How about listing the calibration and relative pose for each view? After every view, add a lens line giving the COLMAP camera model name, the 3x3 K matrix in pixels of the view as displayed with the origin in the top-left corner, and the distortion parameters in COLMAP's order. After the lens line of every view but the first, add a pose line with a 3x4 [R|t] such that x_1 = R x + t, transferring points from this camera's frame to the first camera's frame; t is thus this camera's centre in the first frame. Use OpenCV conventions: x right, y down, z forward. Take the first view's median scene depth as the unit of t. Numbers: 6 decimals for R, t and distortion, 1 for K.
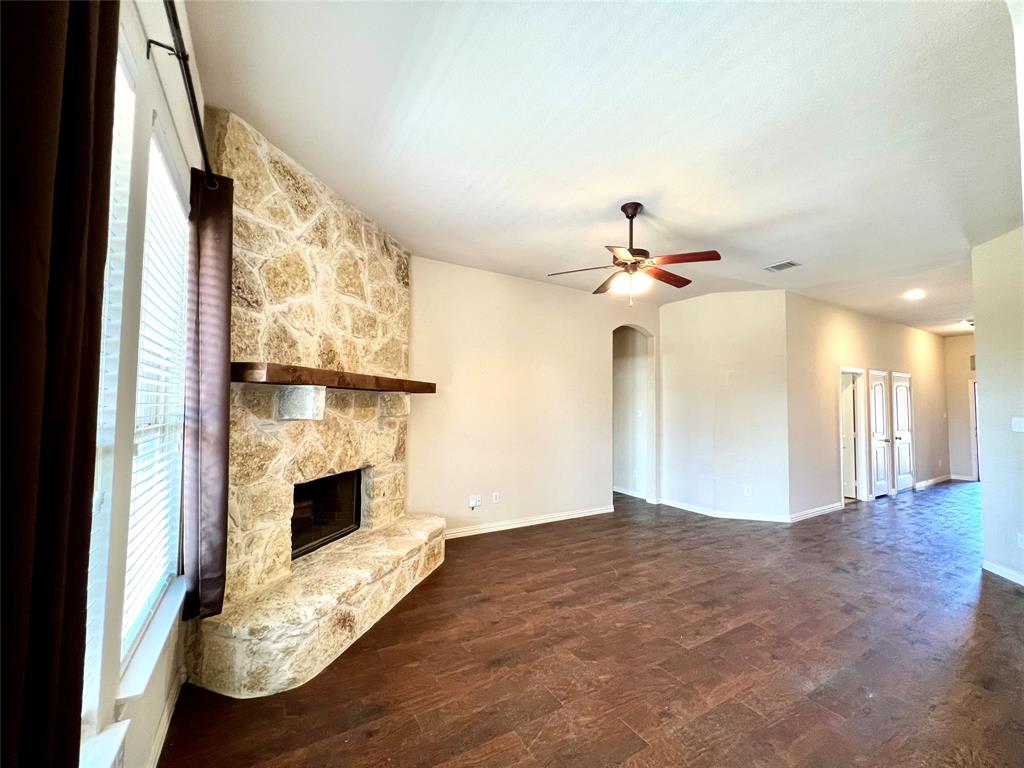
lens RADIAL K [[412.0, 0, 512.9], [0, 412.0, 383.9], [0, 0, 1]] dist [0.001814, -0.000261]
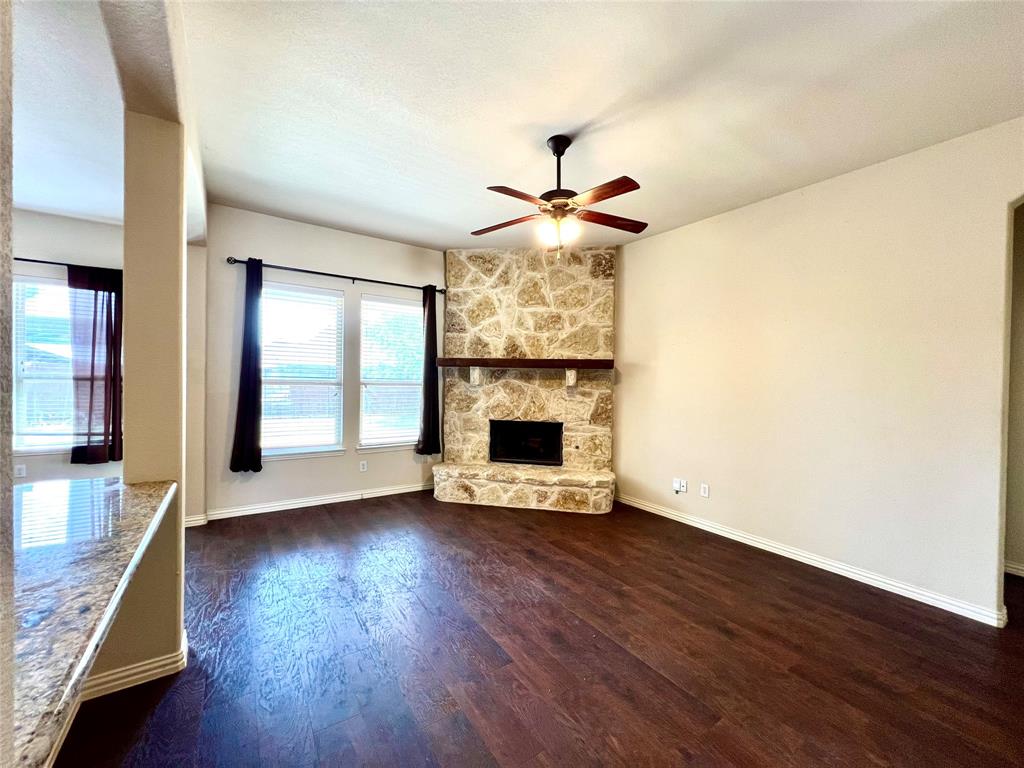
lens RADIAL K [[412.0, 0, 512.9], [0, 412.0, 383.9], [0, 0, 1]] dist [0.001814, -0.000261]
pose [[0.058457, 0.000789, -0.998290, 1.134859], [0.031601, 0.999497, 0.002641, 0.066467], [0.997790, -0.031701, 0.058402, 0.836498]]
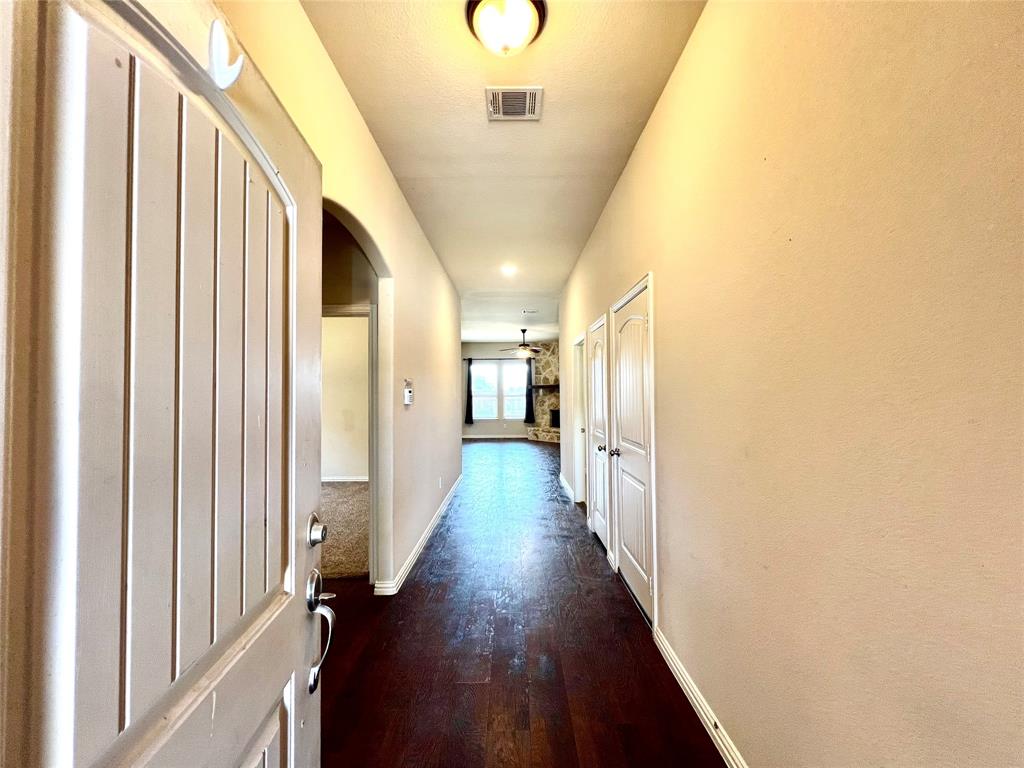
lens RADIAL K [[412.0, 0, 512.9], [0, 412.0, 383.9], [0, 0, 1]] dist [0.001814, -0.000261]
pose [[-0.513612, -0.023574, -0.857699, 3.064176], [0.046853, 0.997361, -0.055469, 0.160738], [0.856743, -0.068675, -0.511151, 2.533414]]
